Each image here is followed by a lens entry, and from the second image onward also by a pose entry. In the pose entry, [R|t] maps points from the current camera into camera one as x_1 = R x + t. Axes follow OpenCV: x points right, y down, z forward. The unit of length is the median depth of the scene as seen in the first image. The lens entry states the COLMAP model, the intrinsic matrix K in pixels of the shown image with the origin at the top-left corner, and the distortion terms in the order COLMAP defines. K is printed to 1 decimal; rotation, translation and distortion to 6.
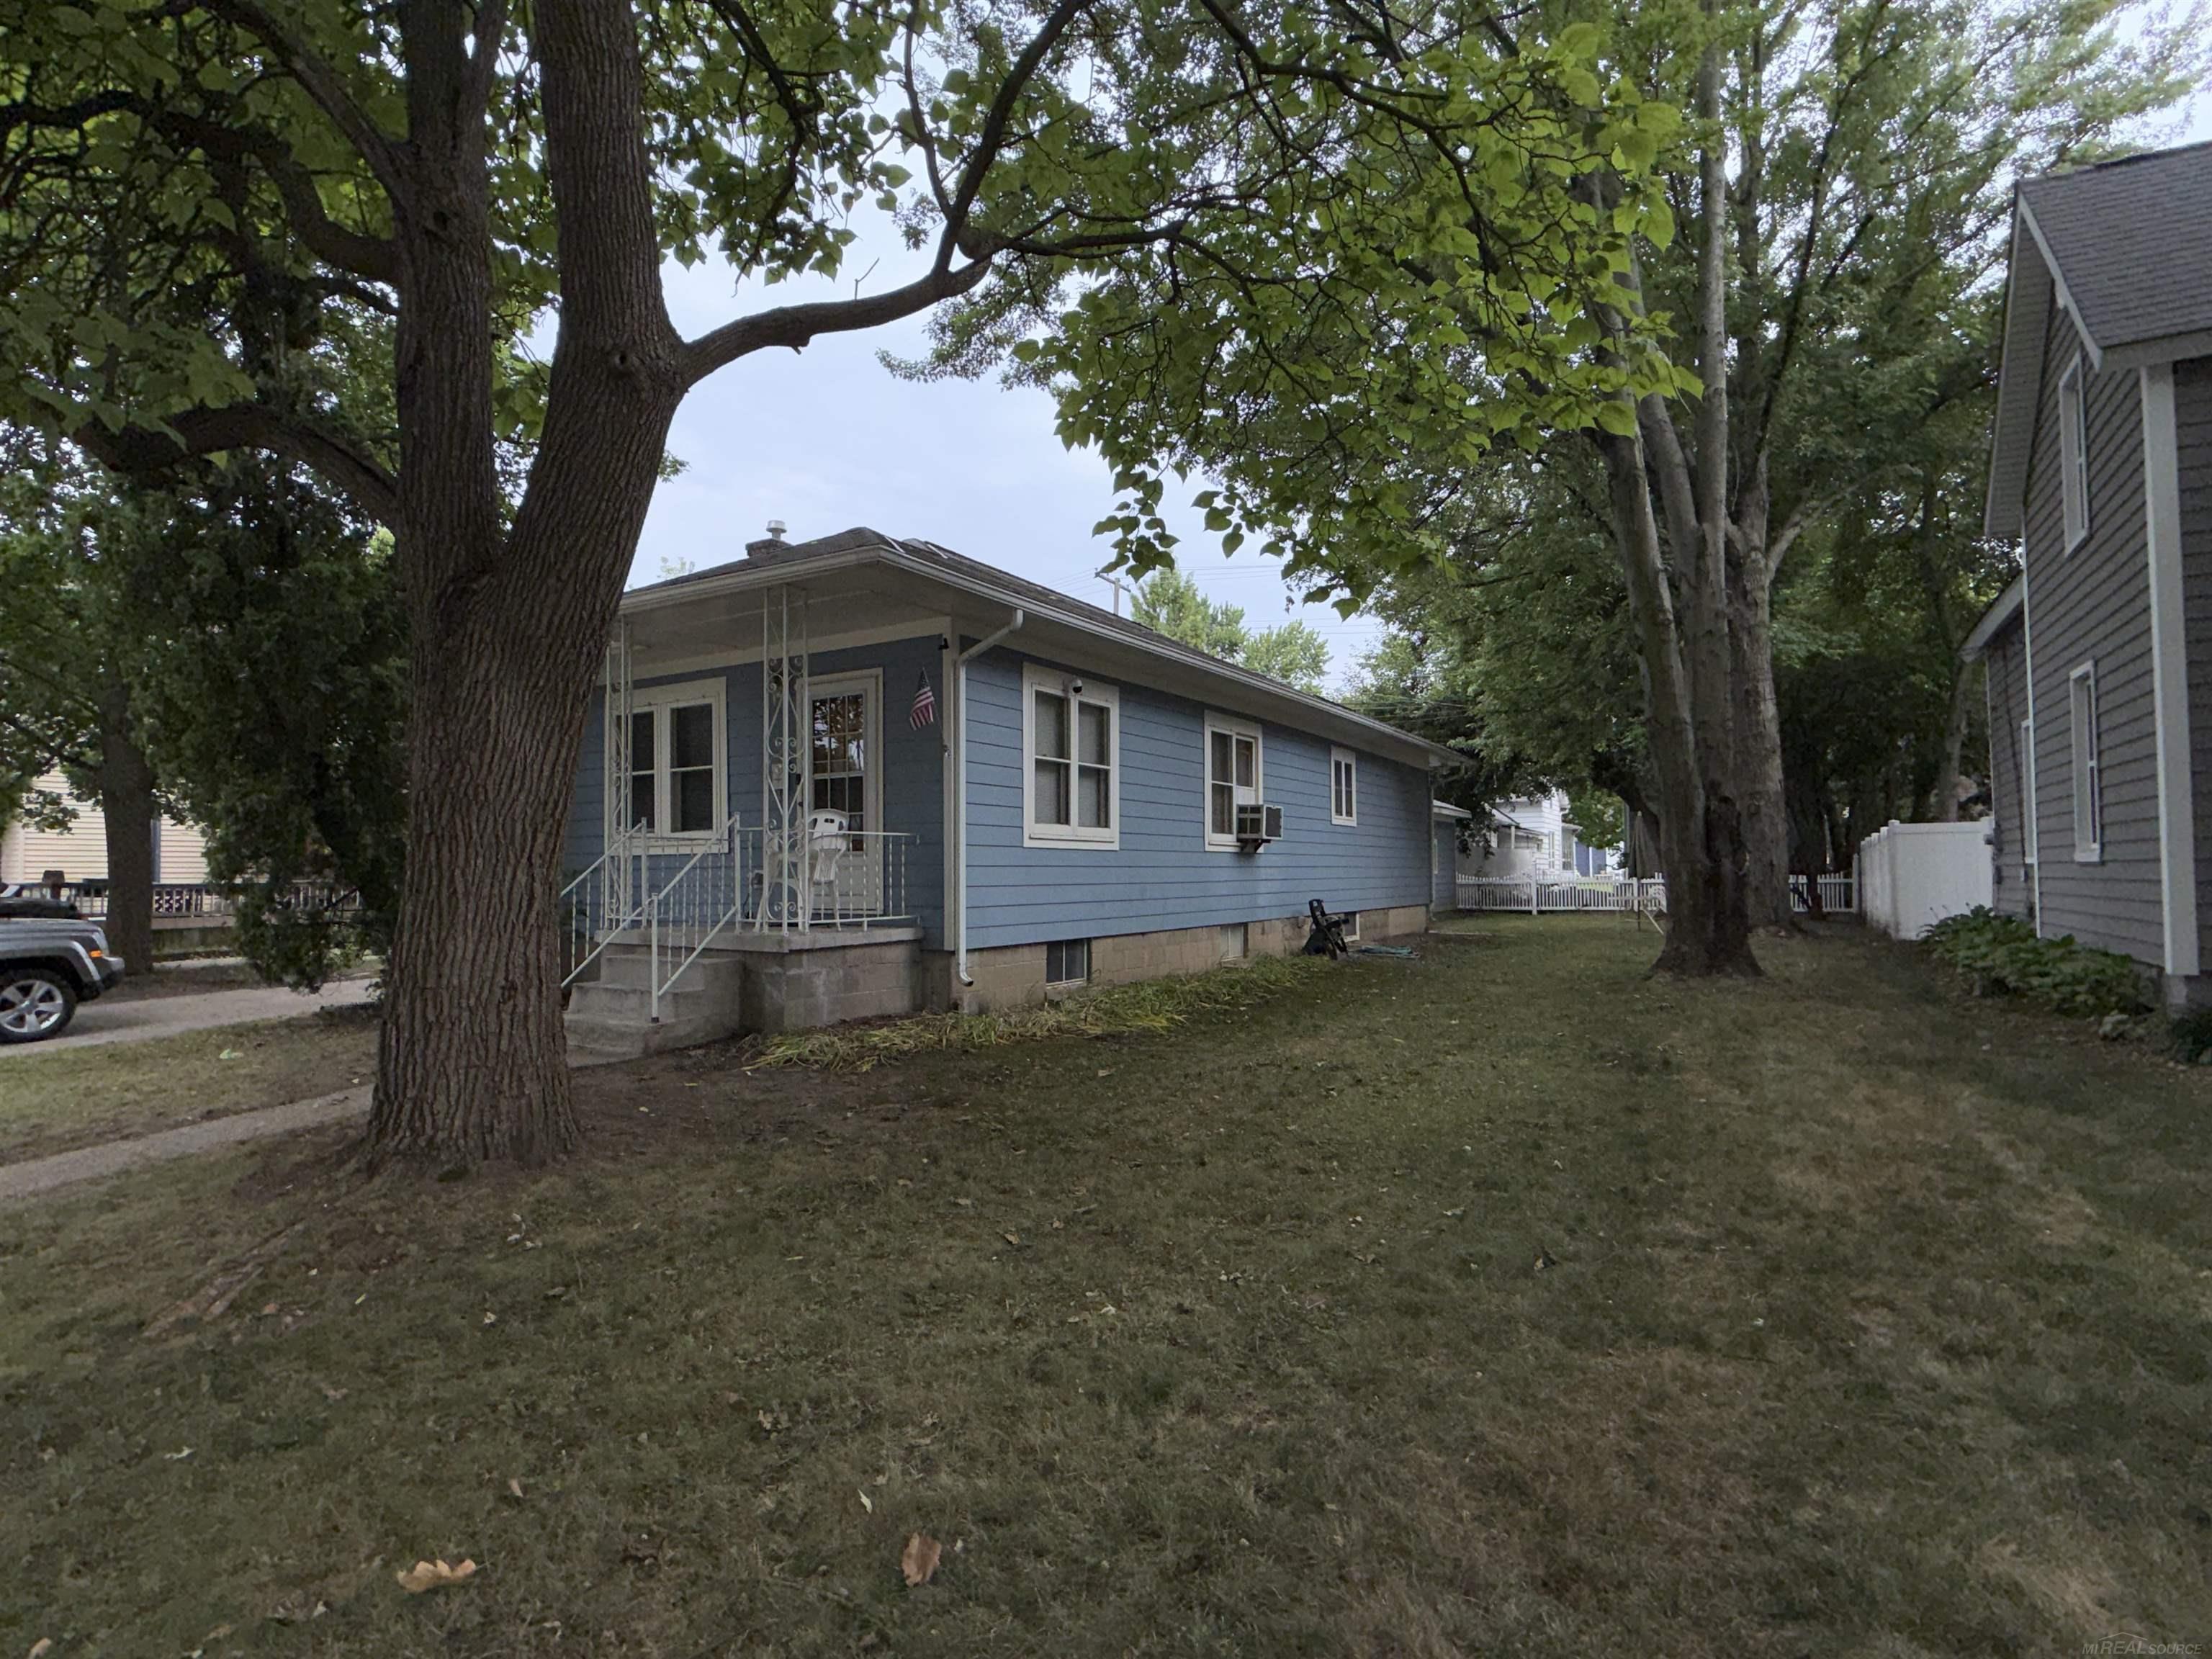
lens RADIAL K [[1154.0, 0, 1100.6], [0, 1154.0, 836.6], [0, 0, 1]] dist [-0.004189, 0.001483]
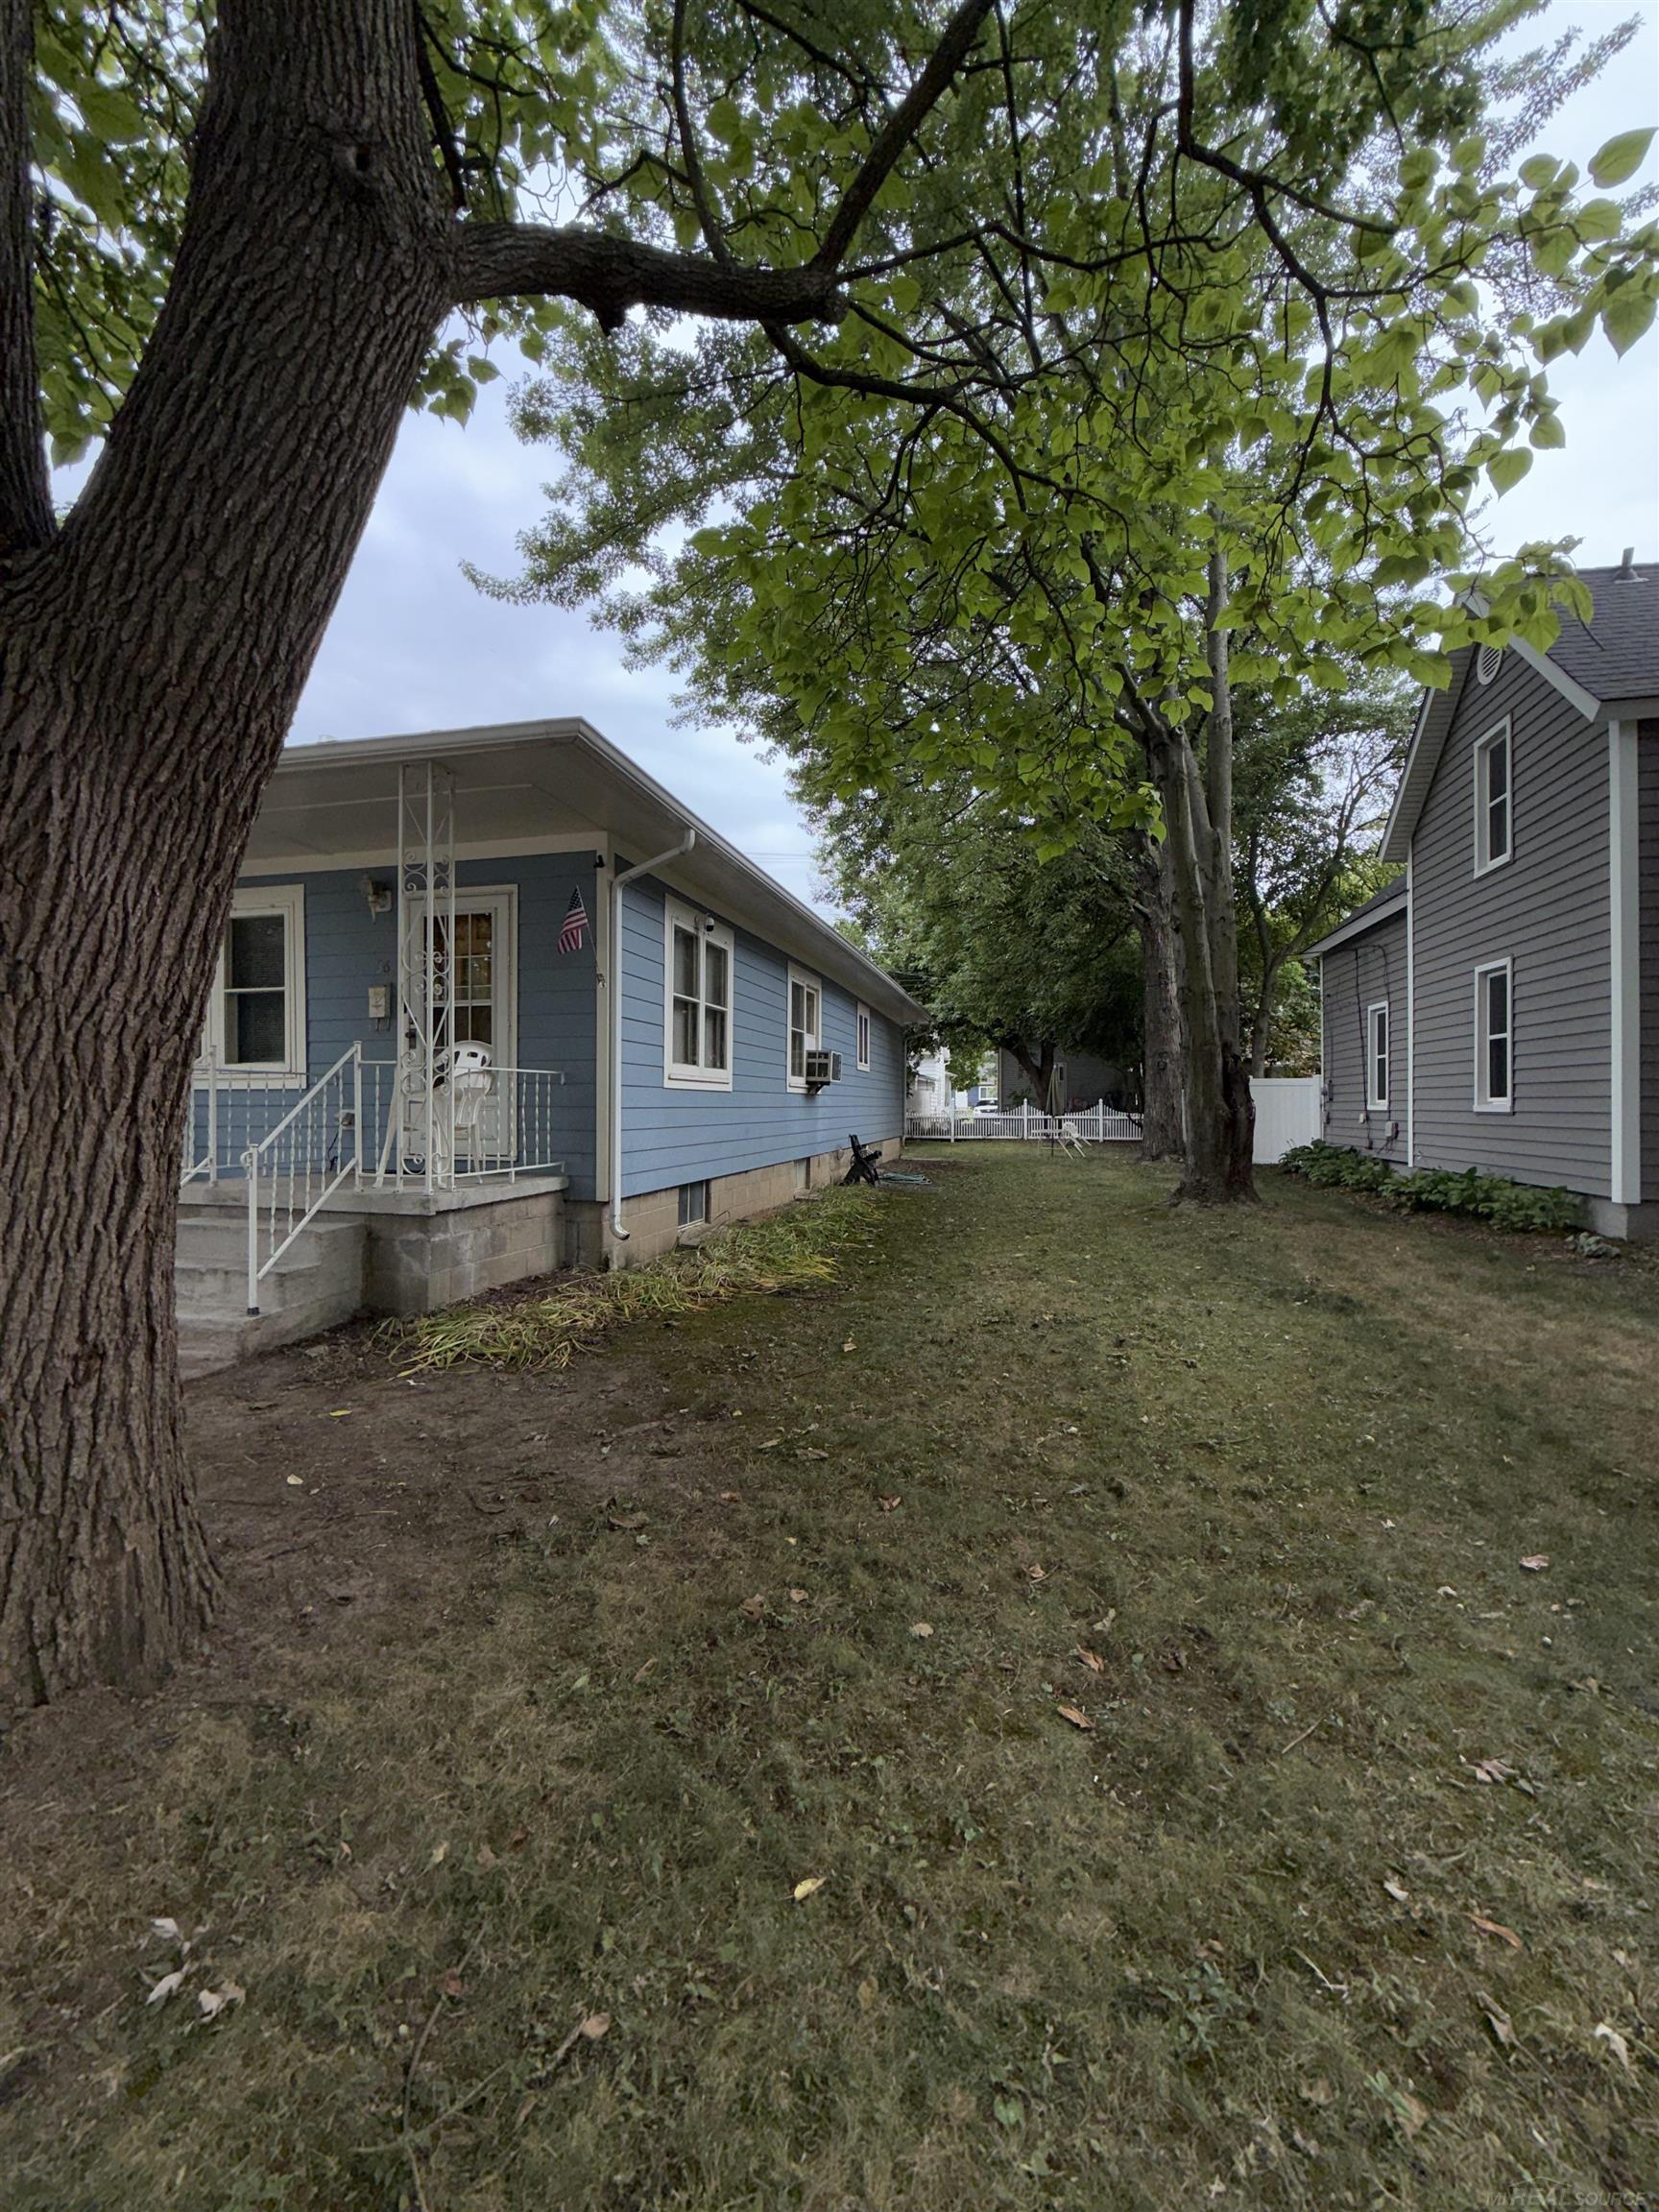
lens RADIAL K [[887.4, 0, 836.5], [0, 887.4, 1101.4], [0, 0, 1]] dist [0.003550, -0.001376]
pose [[0.951683, 0.011028, 0.306885, -0.169637], [-0.019531, 0.999505, 0.024650, -0.000687], [-0.306462, -0.029452, 0.951427, 0.277222]]
